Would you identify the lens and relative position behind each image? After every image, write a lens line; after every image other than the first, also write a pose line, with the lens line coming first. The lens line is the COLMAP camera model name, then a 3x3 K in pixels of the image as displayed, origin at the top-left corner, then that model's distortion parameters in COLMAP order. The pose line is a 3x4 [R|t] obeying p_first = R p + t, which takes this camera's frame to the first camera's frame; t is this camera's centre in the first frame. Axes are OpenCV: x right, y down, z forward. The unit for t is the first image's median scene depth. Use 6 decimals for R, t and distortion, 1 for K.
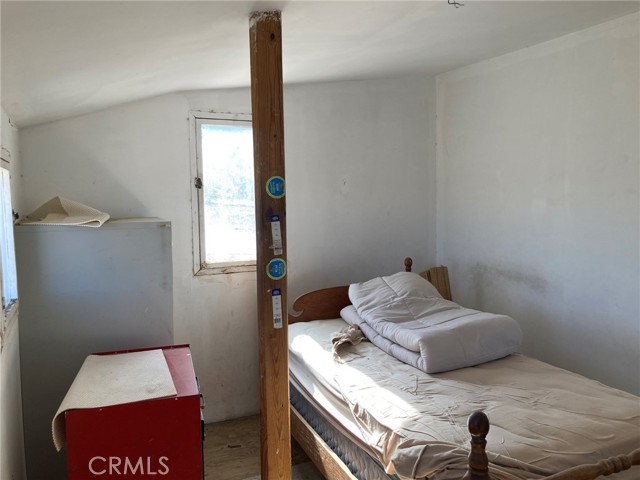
lens RADIAL K [[522.0, 0, 322.9], [0, 522.0, 243.1], [0, 0, 1]] dist [0.033504, -0.032958]
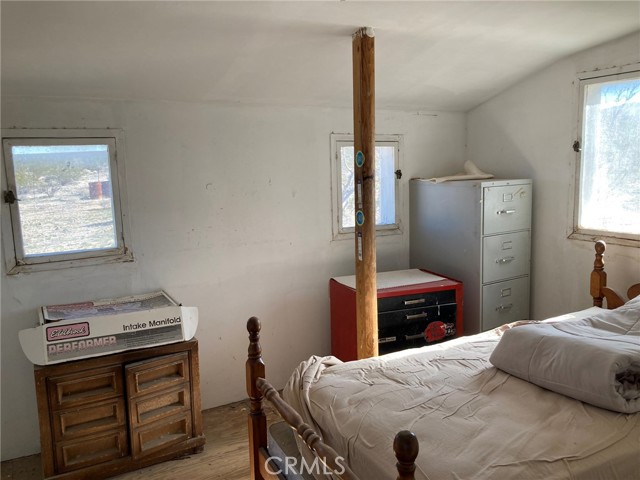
lens RADIAL K [[522.0, 0, 325.4], [0, 522.0, 234.5], [0, 0, 1]] dist [0.033504, -0.032958]
pose [[0.088089, 0.147624, -0.985113, 0.726608], [-0.073644, 0.987216, 0.141354, -0.055199], [0.993387, 0.060096, 0.097835, 0.437239]]
